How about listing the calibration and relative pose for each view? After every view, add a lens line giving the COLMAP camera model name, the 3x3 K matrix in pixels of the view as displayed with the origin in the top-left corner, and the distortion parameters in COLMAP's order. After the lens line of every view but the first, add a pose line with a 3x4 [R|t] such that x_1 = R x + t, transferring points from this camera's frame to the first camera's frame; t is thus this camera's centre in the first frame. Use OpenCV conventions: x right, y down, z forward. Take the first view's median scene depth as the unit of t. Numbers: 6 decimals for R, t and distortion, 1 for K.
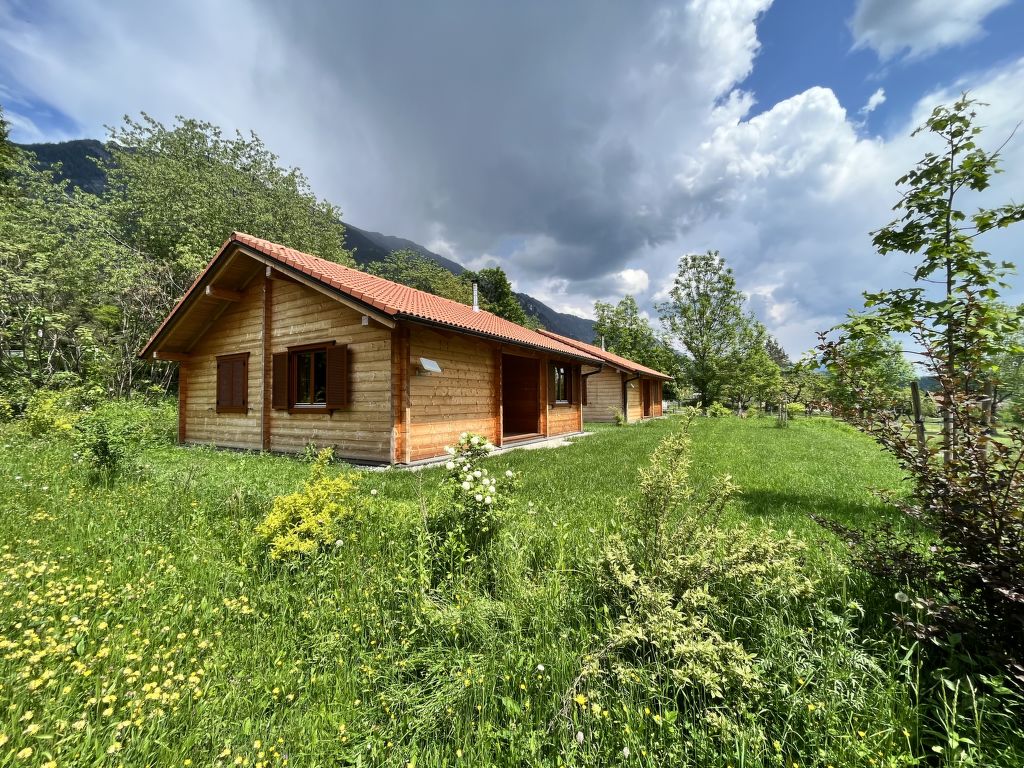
lens RADIAL K [[412.3, 0, 509.4], [0, 412.3, 383.0], [0, 0, 1]] dist [-0.001740, -0.000454]
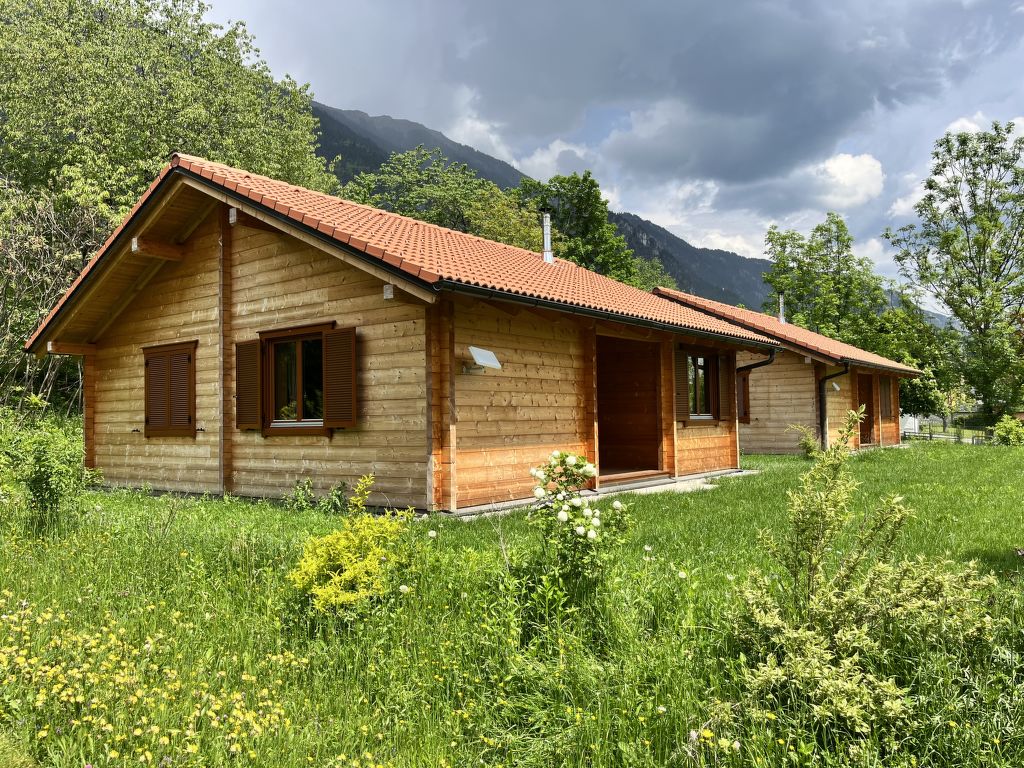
lens RADIAL K [[777.8, 0, 517.1], [0, 777.8, 385.3], [0, 0, 1]] dist [0.072559, -0.098100]
pose [[0.993749, -0.011641, -0.111029, -0.007677], [0.011672, 0.999932, -0.000370, 0.000346], [0.111026, -0.000928, 0.993817, -0.147461]]
